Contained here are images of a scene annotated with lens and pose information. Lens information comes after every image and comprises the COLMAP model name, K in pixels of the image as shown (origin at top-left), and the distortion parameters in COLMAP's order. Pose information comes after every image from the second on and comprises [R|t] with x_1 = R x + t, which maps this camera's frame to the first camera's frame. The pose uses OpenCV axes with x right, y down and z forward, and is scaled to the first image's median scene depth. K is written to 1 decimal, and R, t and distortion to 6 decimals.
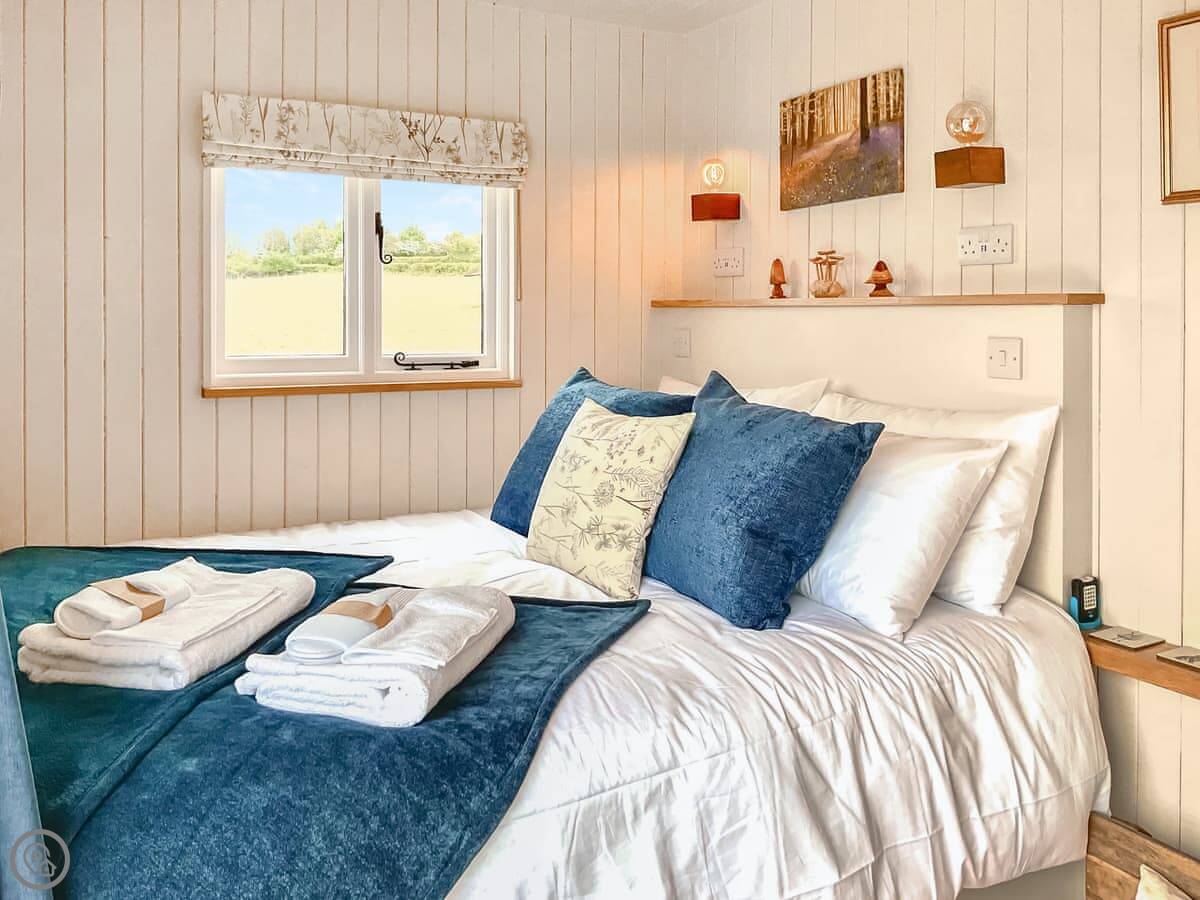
lens RADIAL K [[1047.6, 0, 602.9], [0, 1047.6, 351.7], [0, 0, 1]] dist [0.078926, -0.208180]
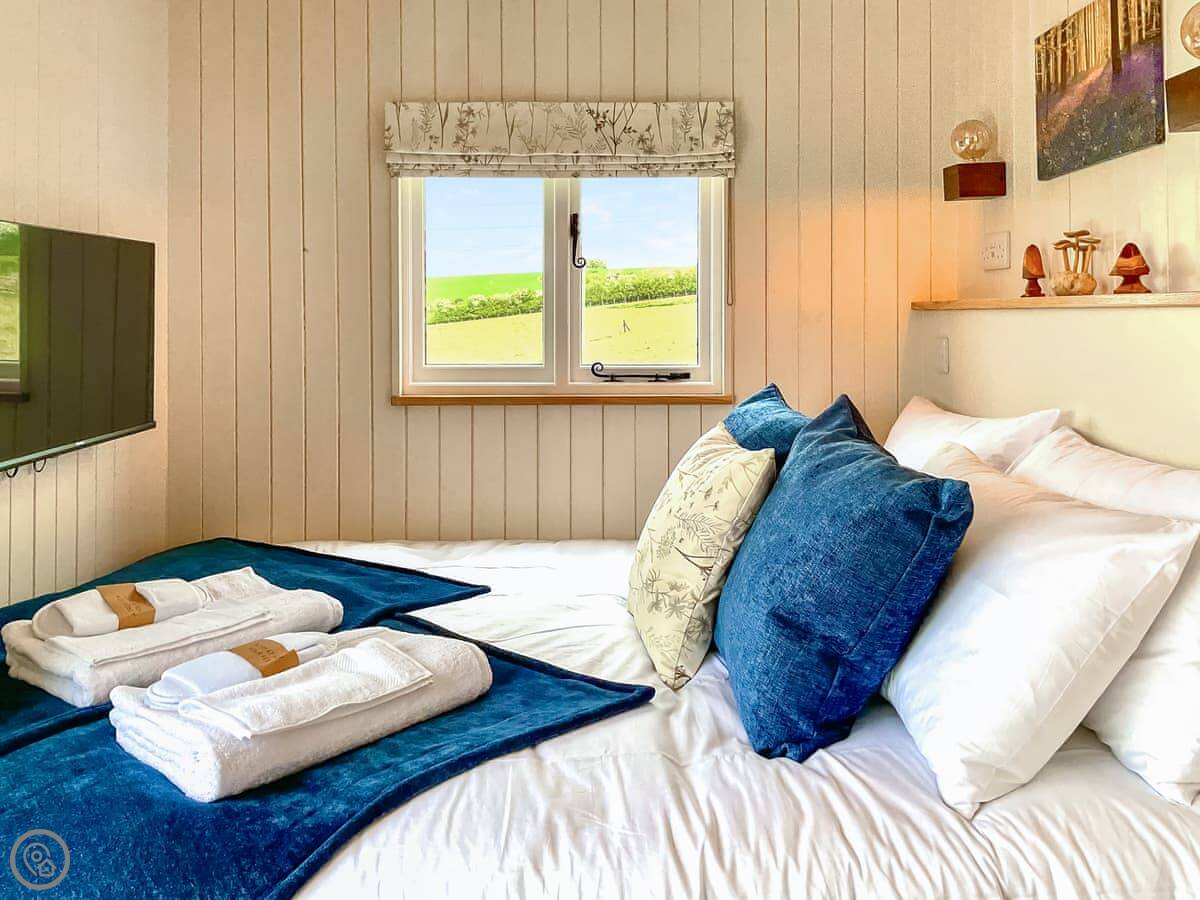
lens RADIAL K [[1052.2, 0, 604.6], [0, 1052.2, 321.7], [0, 0, 1]] dist [0.085682, -0.135525]
pose [[0.877812, -0.002251, -0.478999, 0.281354], [-0.012485, 0.999542, -0.027578, -0.010108], [0.478842, 0.030189, 0.877382, 0.203664]]
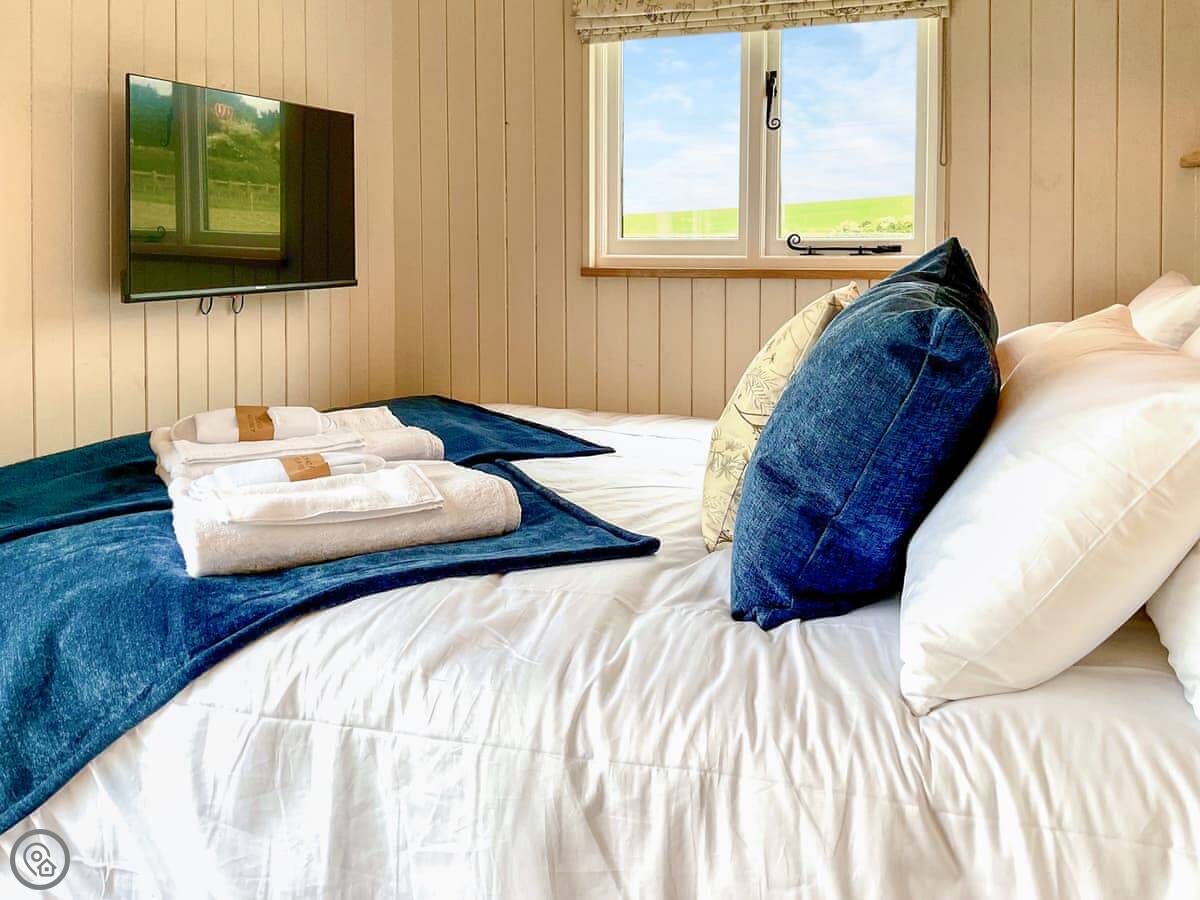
lens RADIAL K [[1073.1, 0, 581.7], [0, 1073.1, 287.6], [0, 0, 1]] dist [0.076440, -0.149120]
pose [[0.614100, 0.030318, -0.788646, 0.423390], [-0.028045, 0.999469, 0.016585, 0.037826], [0.788730, 0.011933, 0.614624, 0.362488]]
